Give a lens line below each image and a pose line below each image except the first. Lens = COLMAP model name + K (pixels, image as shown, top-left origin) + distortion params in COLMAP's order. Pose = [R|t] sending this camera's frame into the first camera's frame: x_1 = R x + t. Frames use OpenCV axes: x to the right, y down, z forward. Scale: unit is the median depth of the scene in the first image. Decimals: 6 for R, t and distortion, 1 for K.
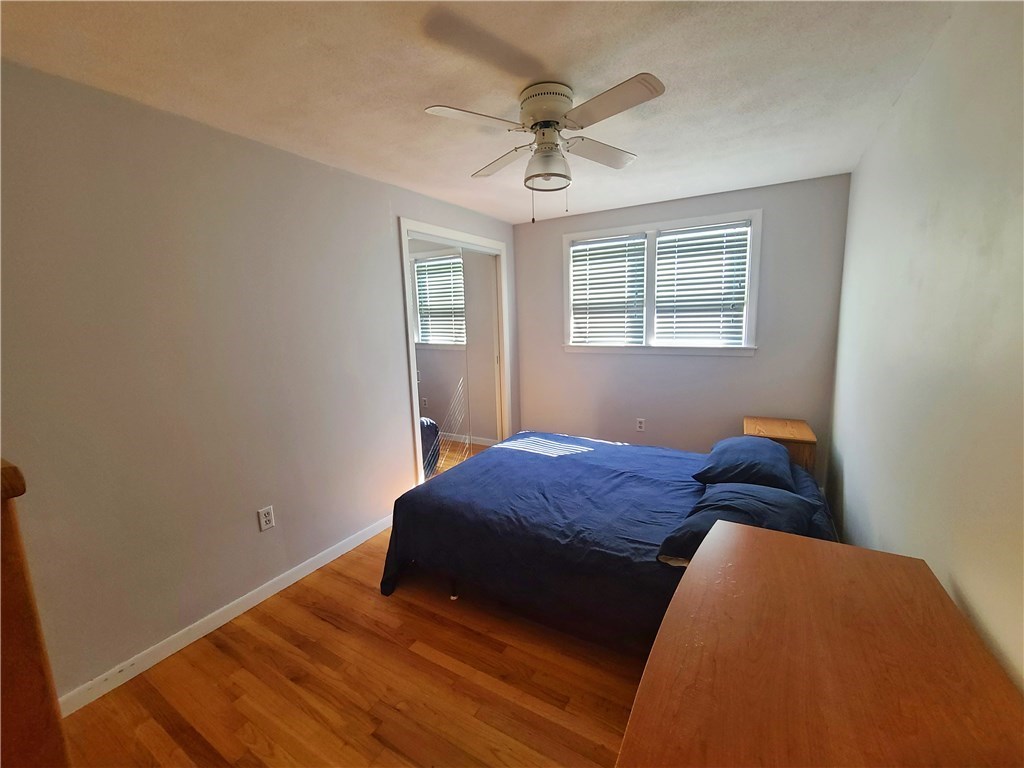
lens RADIAL K [[418.6, 0, 518.6], [0, 418.6, 383.0], [0, 0, 1]] dist [-0.004134, 0.001730]
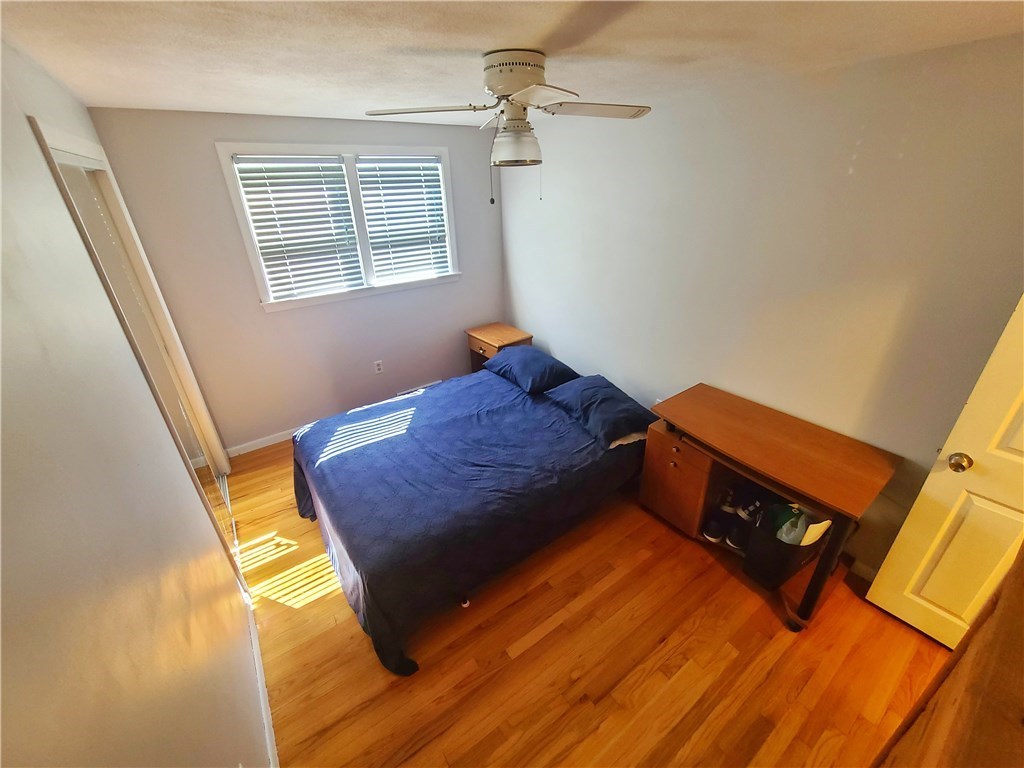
lens RADIAL K [[418.6, 0, 519.4], [0, 418.6, 384.9], [0, 0, 1]] dist [-0.004134, 0.001730]
pose [[0.411672, -0.390761, 0.823306, -0.468128], [0.158164, 0.920334, 0.357728, -0.189554], [-0.897502, -0.017049, 0.440680, 0.309510]]
